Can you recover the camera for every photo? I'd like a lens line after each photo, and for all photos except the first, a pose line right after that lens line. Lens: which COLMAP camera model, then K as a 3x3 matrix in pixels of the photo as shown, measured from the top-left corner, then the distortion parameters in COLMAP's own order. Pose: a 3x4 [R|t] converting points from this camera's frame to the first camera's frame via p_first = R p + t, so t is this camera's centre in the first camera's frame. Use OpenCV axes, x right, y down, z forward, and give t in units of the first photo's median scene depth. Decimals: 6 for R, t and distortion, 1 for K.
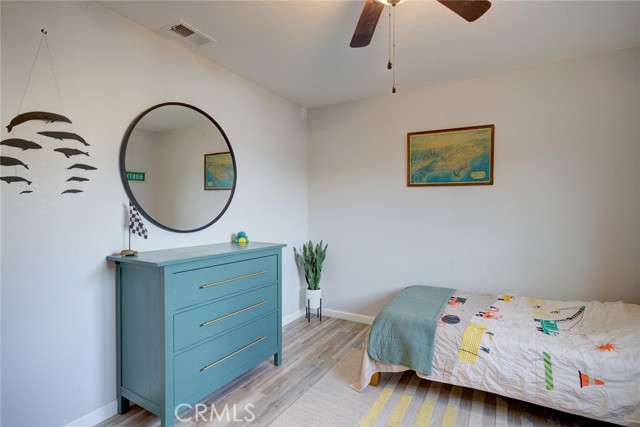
lens RADIAL K [[313.3, 0, 320.0], [0, 313.3, 213.5], [0, 0, 1]] dist [-0.004283, 0.001375]
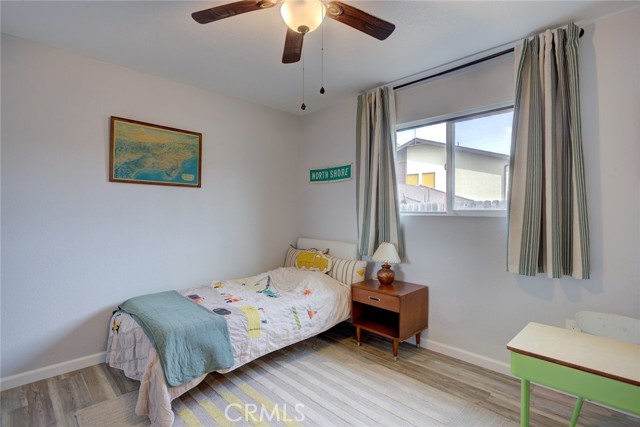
lens RADIAL K [[313.3, 0, 320.0], [0, 313.3, 213.5], [0, 0, 1]] dist [-0.004283, 0.001375]
pose [[0.262973, -0.013154, 0.964714, -0.410206], [0.010861, 0.999884, 0.010673, -0.006728], [-0.964742, 0.007671, 0.263085, 0.297295]]
